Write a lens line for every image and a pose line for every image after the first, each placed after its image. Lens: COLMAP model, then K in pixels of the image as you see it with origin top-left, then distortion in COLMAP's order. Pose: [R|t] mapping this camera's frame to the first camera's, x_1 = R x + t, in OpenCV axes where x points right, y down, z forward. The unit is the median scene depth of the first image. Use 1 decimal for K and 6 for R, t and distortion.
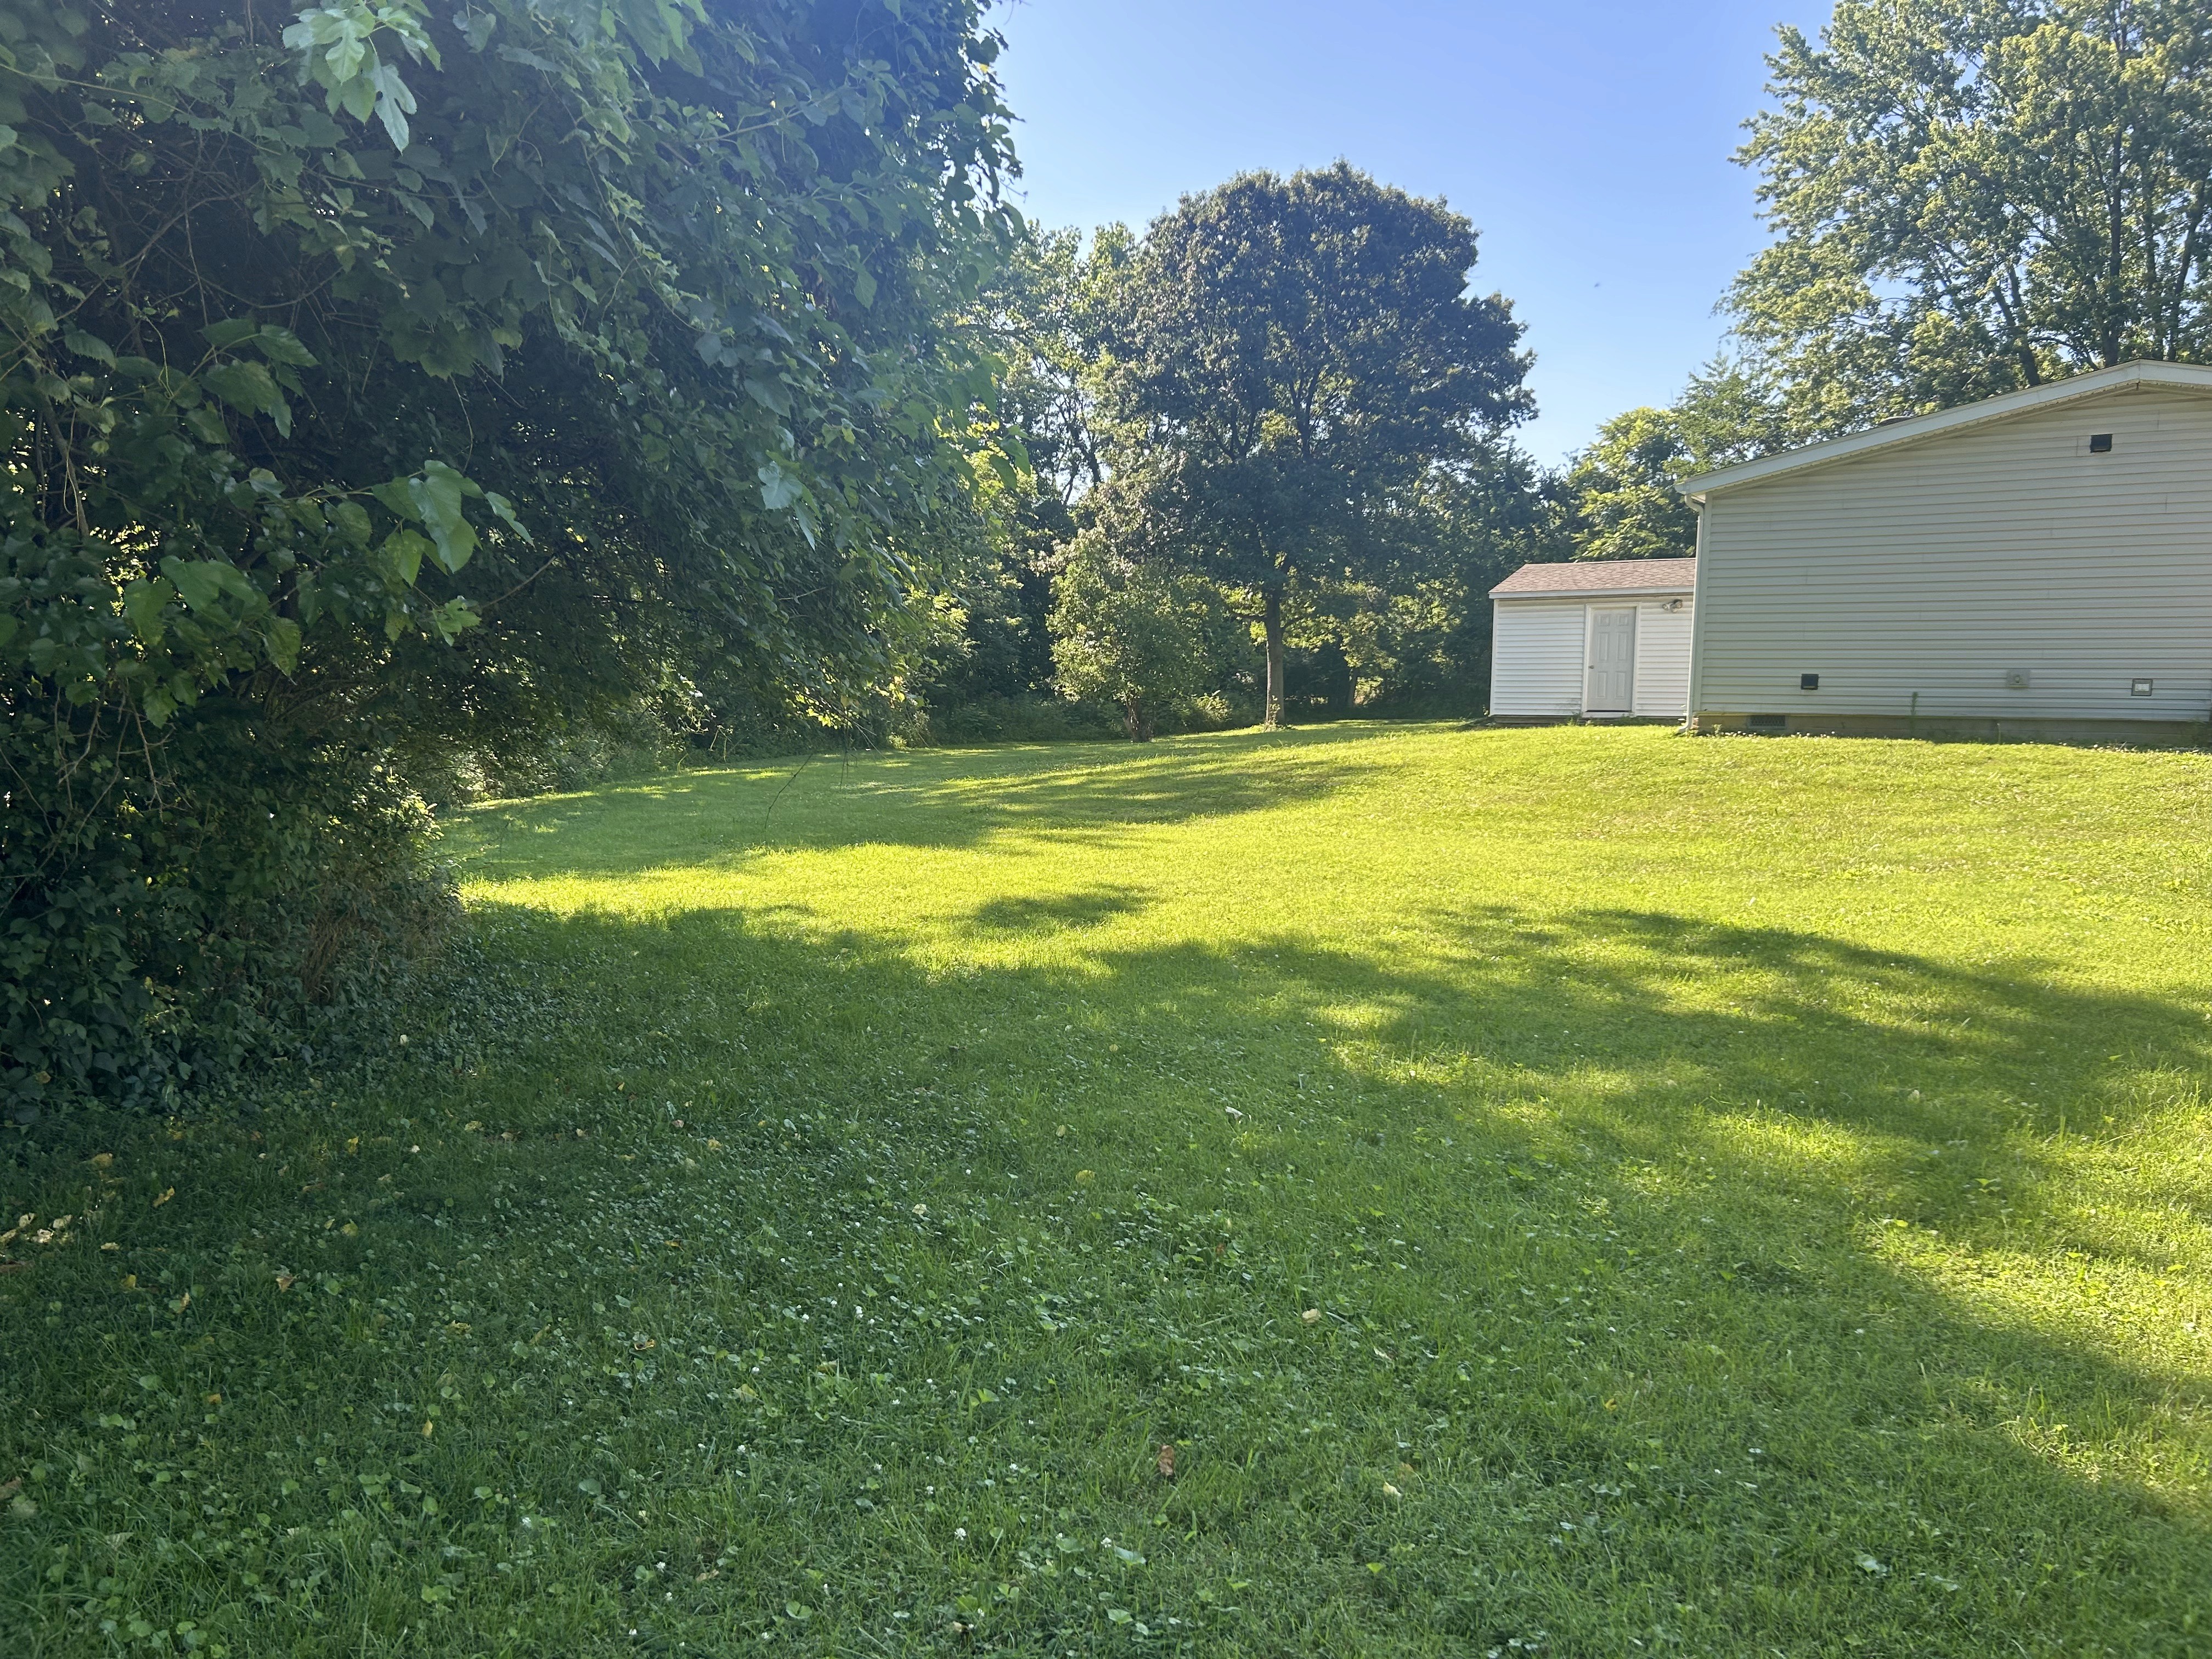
lens RADIAL K [[1654.5, 0, 1107.6], [0, 1654.5, 841.1], [0, 0, 1]] dist [0.027609, -0.003297]
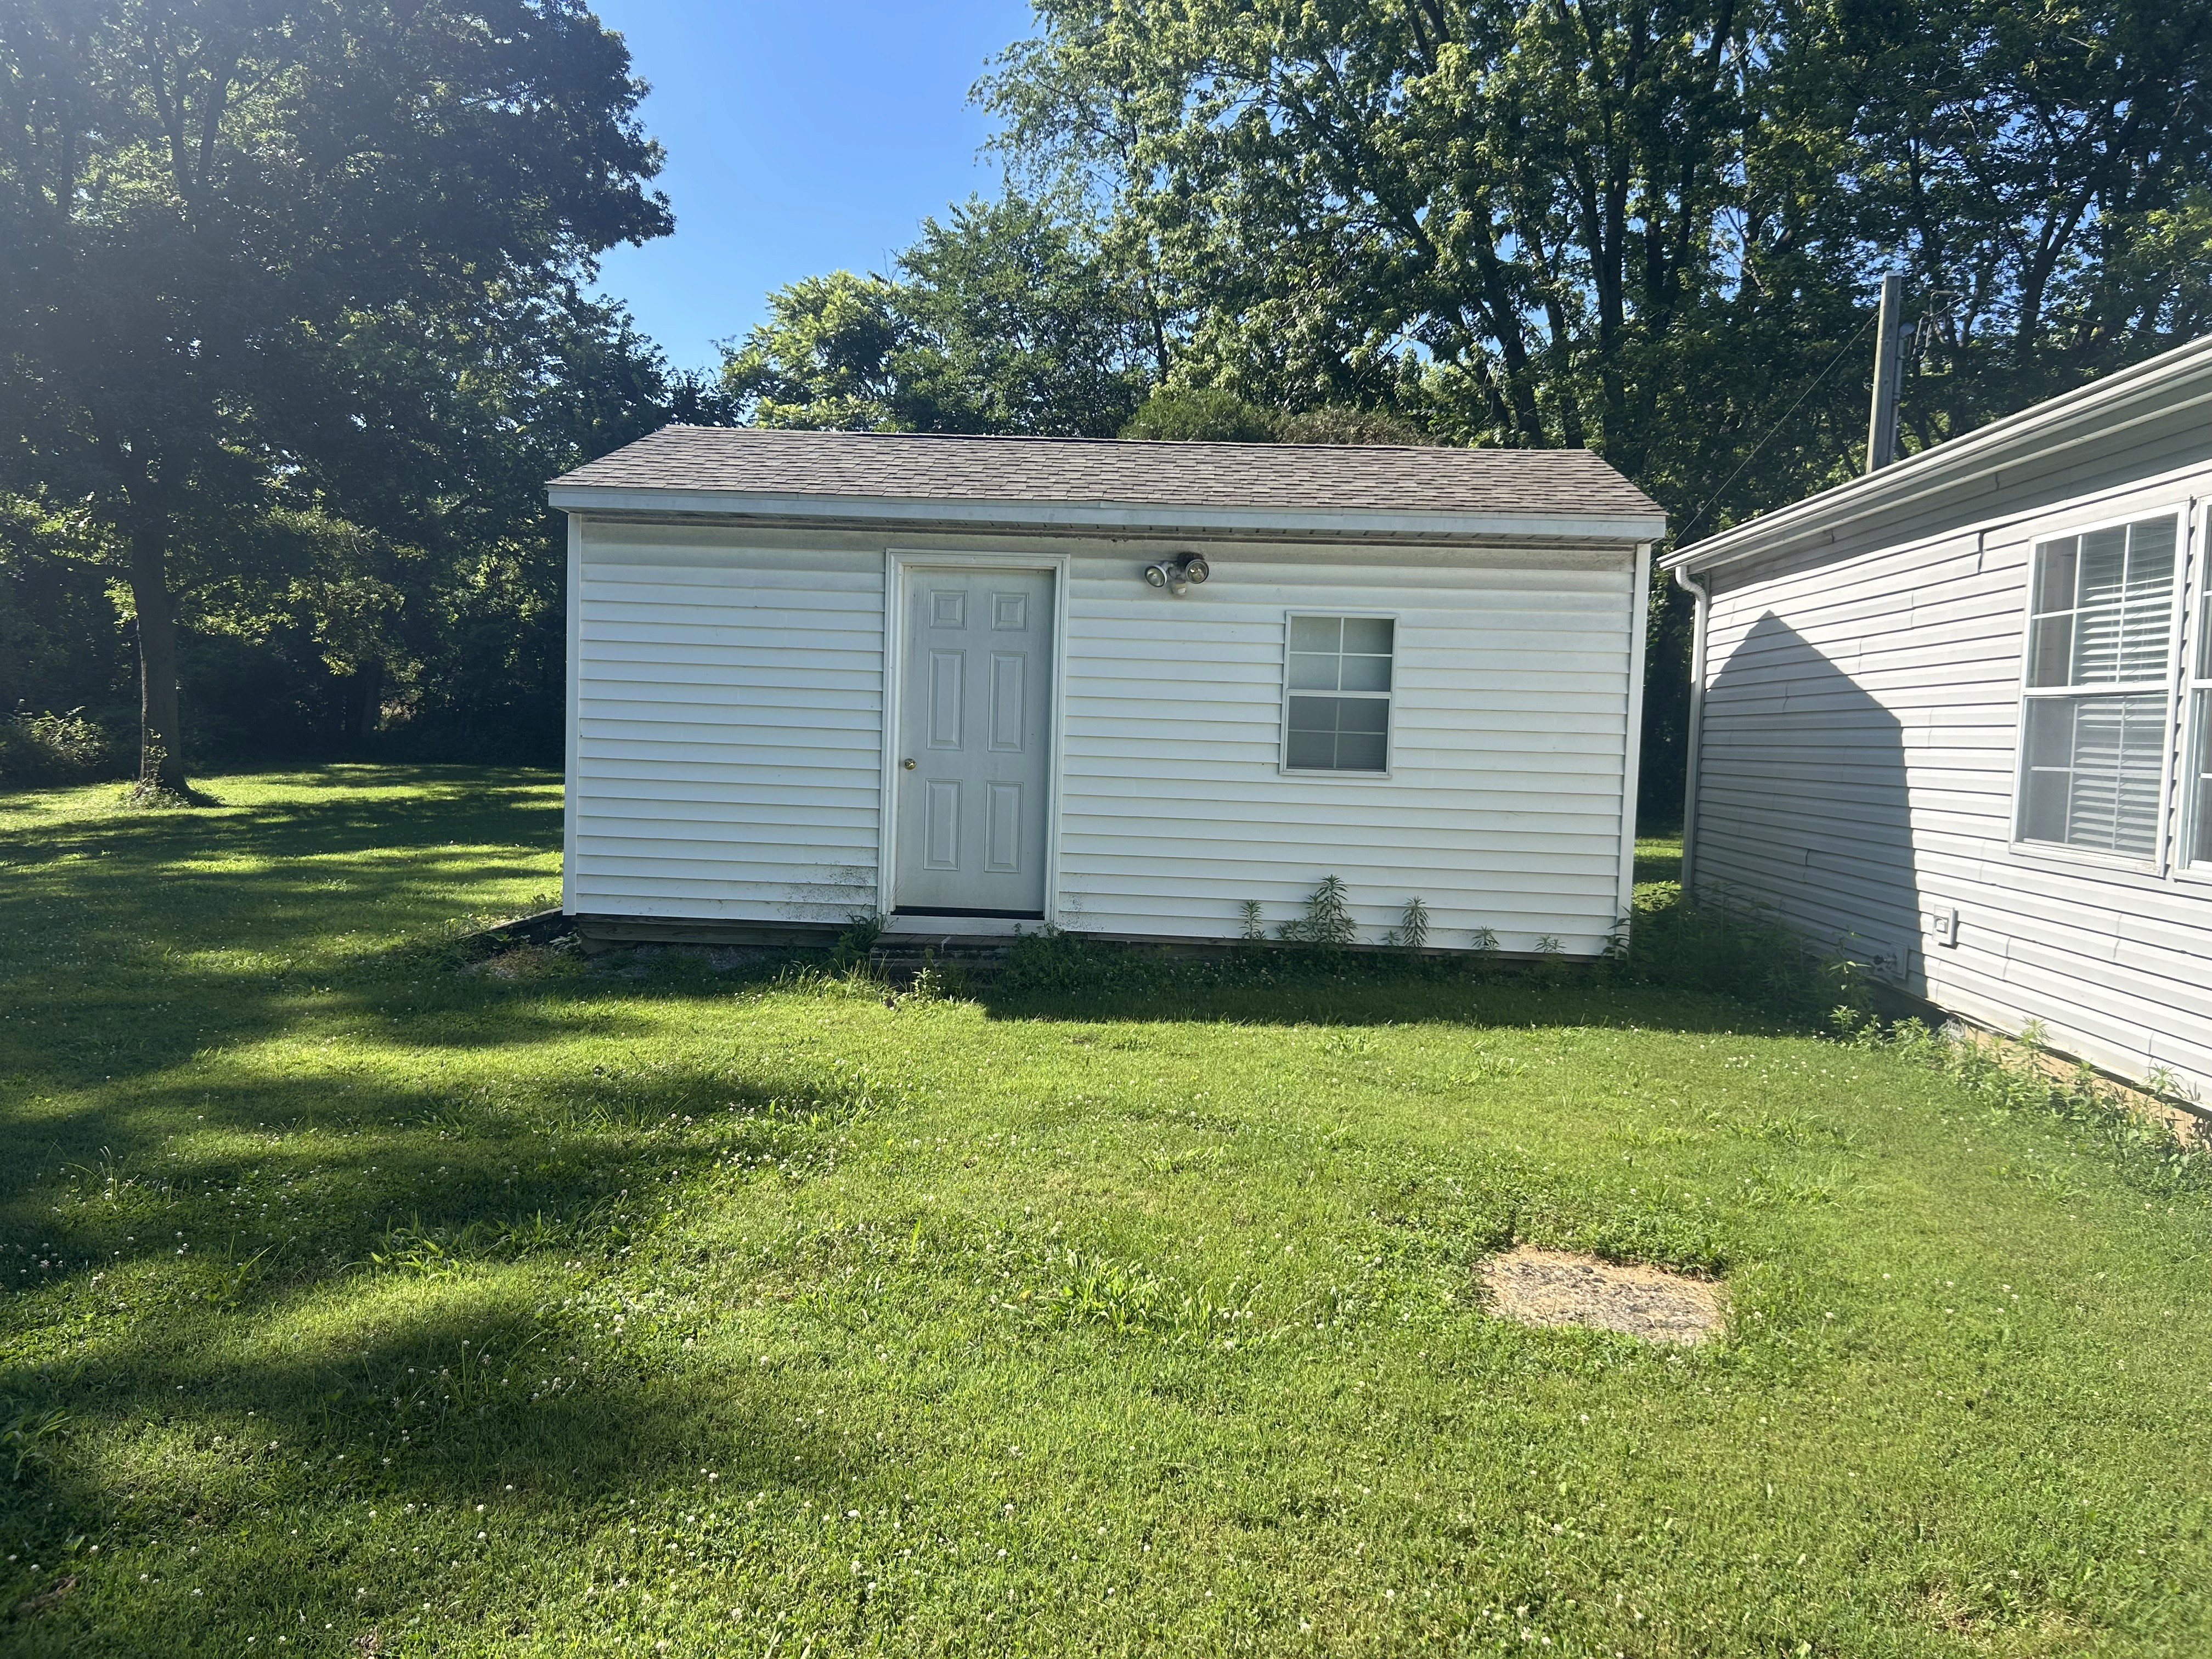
lens RADIAL K [[1654.5, 0, 1113.4], [0, 1654.5, 830.2], [0, 0, 1]] dist [0.027609, -0.003297]
pose [[0.867532, -0.011211, 0.497254, 0.137957], [0.012822, 0.999918, 0.000175, -0.072666], [-0.497215, 0.006224, 0.867605, 0.568106]]
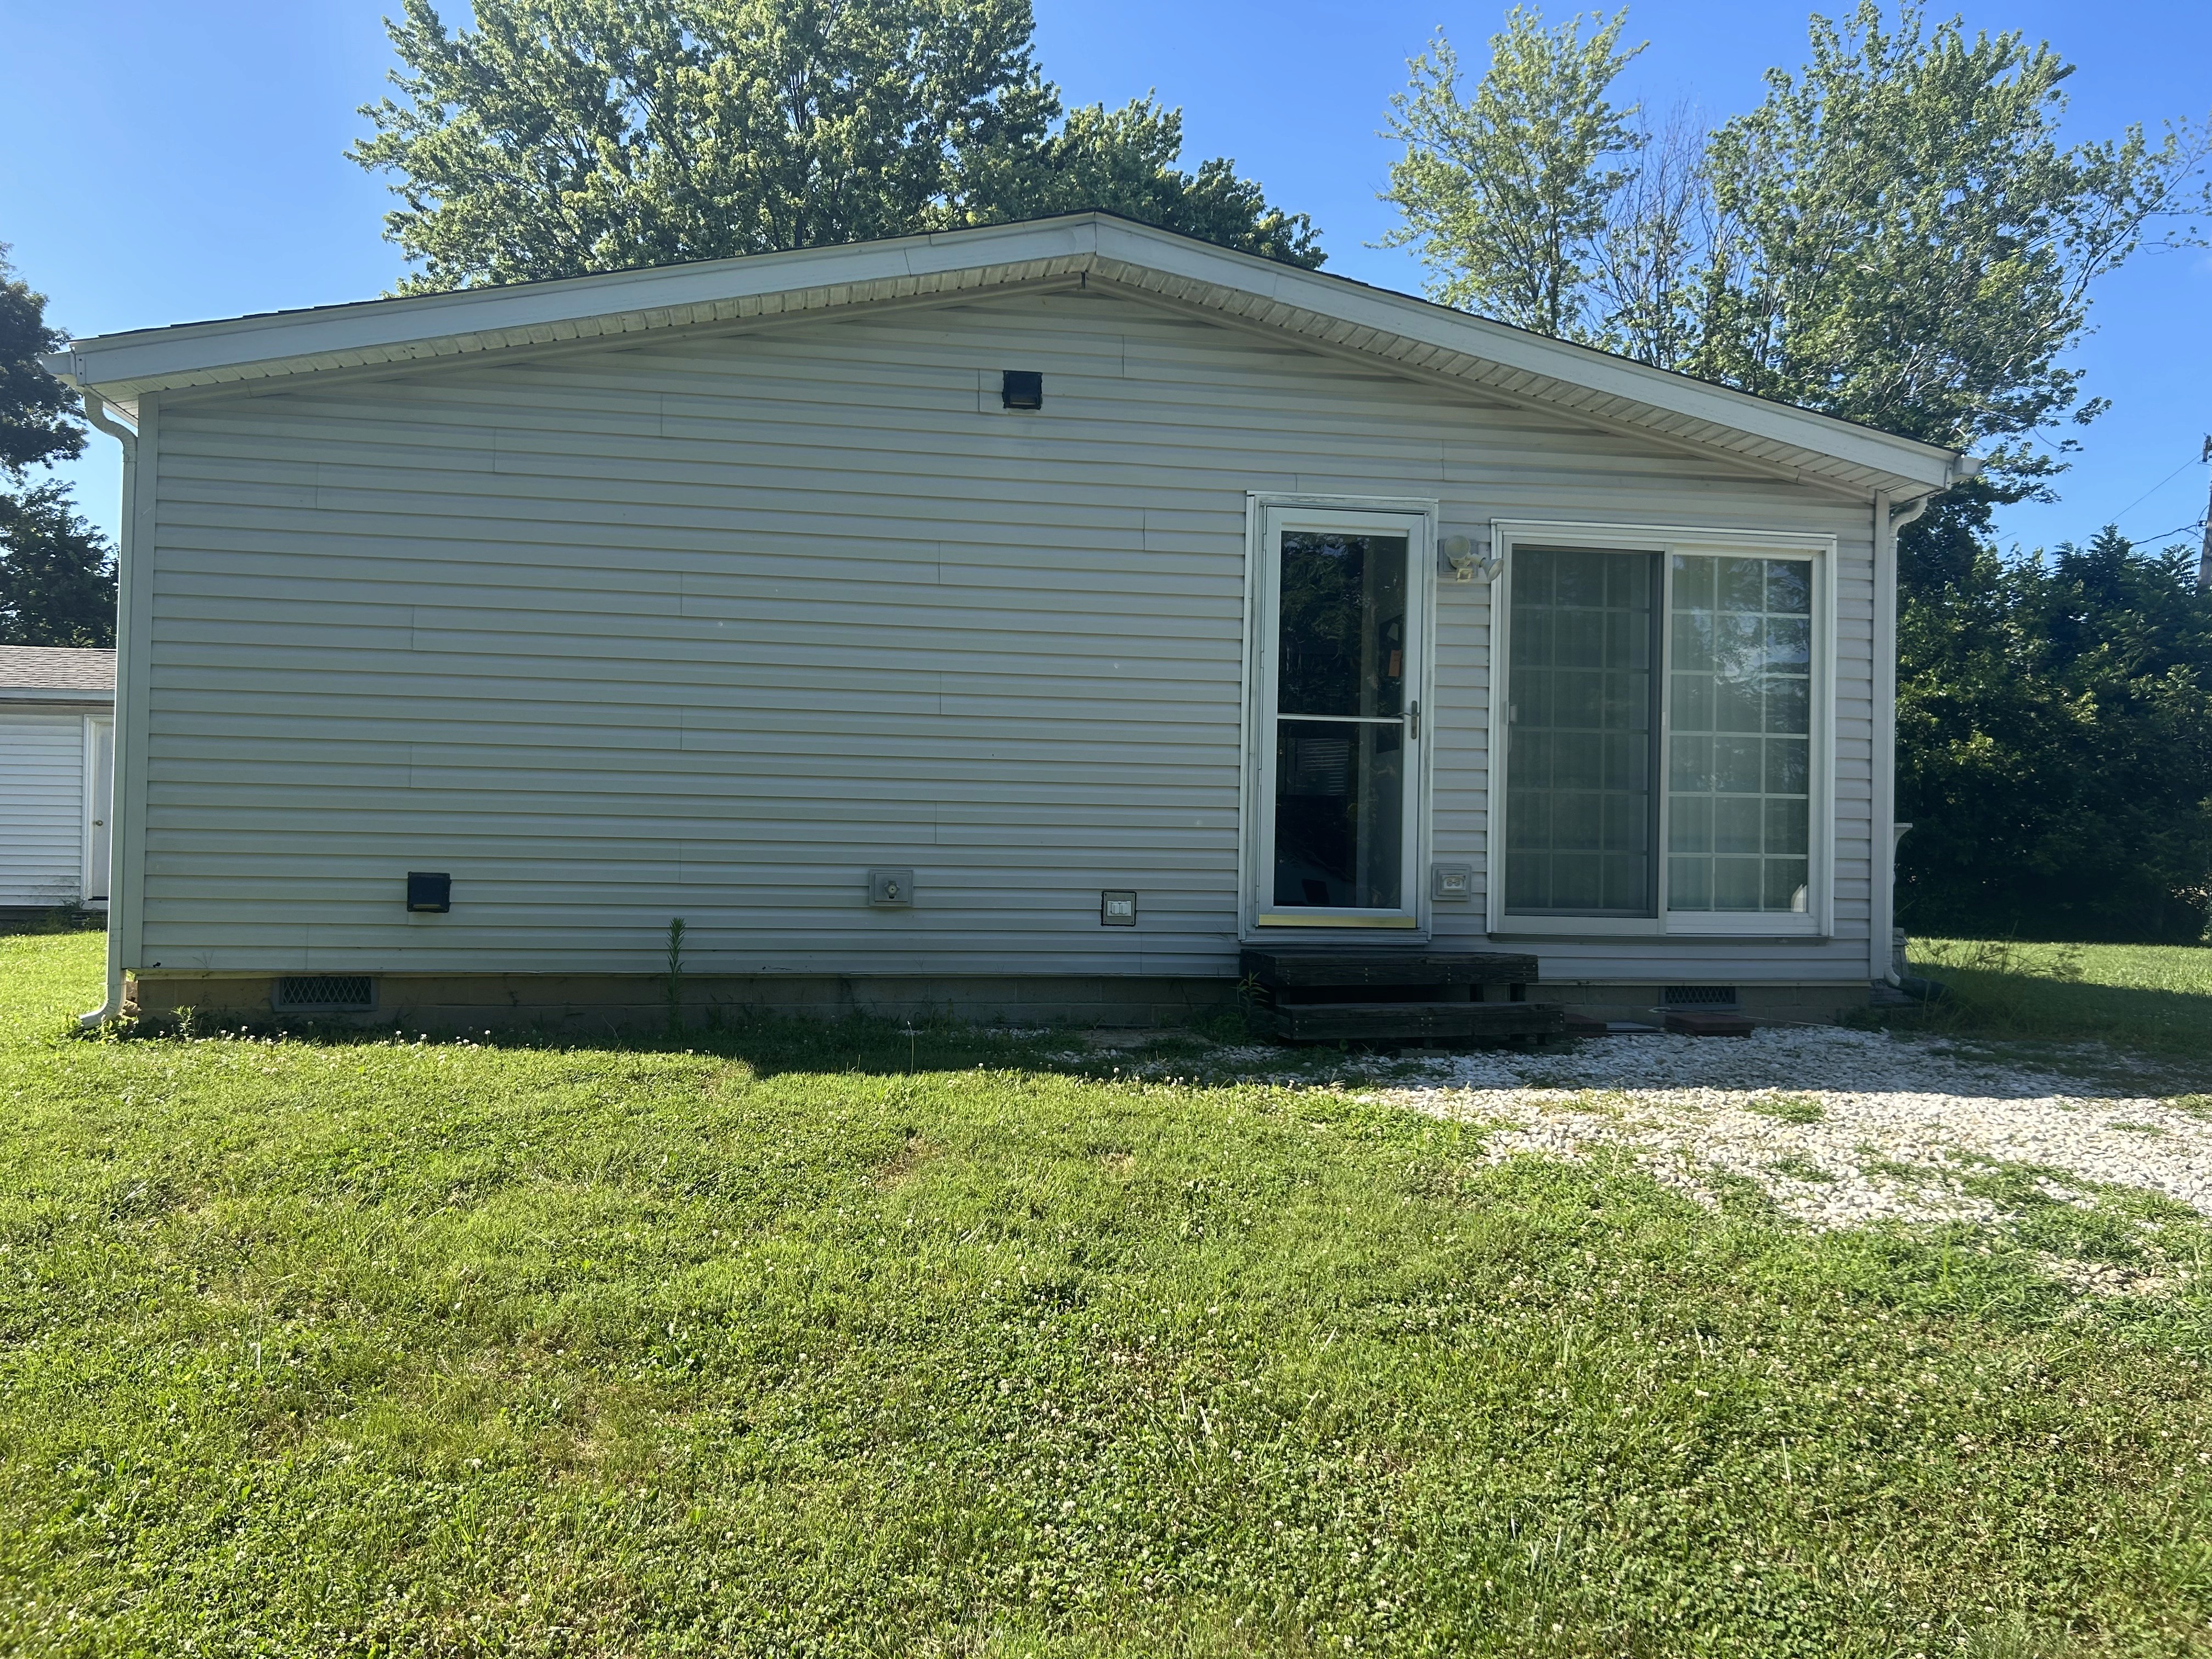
lens RADIAL K [[1654.5, 0, 1111.7], [0, 1654.5, 839.0], [0, 0, 1]] dist [0.027609, -0.003297]
pose [[0.727885, 0.006286, 0.685670, 0.116407], [0.054957, 0.996206, -0.067474, -0.031516], [-0.683493, 0.086796, 0.724779, 0.259965]]
